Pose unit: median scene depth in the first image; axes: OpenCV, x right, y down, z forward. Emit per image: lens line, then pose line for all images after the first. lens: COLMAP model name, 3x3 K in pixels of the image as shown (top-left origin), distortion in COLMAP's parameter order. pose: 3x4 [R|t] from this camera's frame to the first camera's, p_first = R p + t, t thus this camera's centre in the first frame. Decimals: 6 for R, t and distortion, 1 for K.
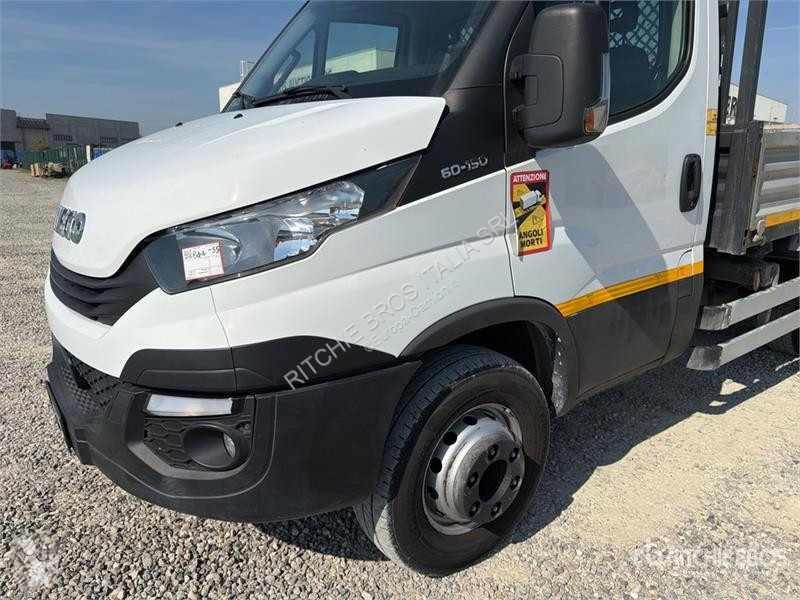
lens RADIAL K [[560.7, 0, 397.7], [0, 560.7, 301.5], [0, 0, 1]] dist [0.059568, -0.089793]
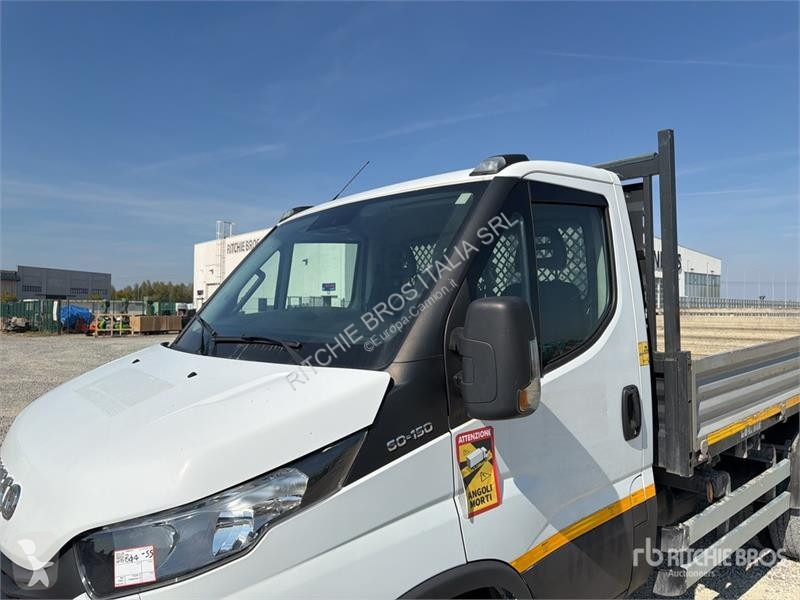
lens RADIAL K [[560.2, 0, 403.1], [0, 560.2, 298.6], [0, 0, 1]] dist [0.054597, -0.081455]
pose [[0.997903, -0.004847, 0.064541, 0.035268], [0.021474, 0.965502, -0.259508, -0.186027], [-0.061057, 0.260349, 0.963582, -0.047679]]
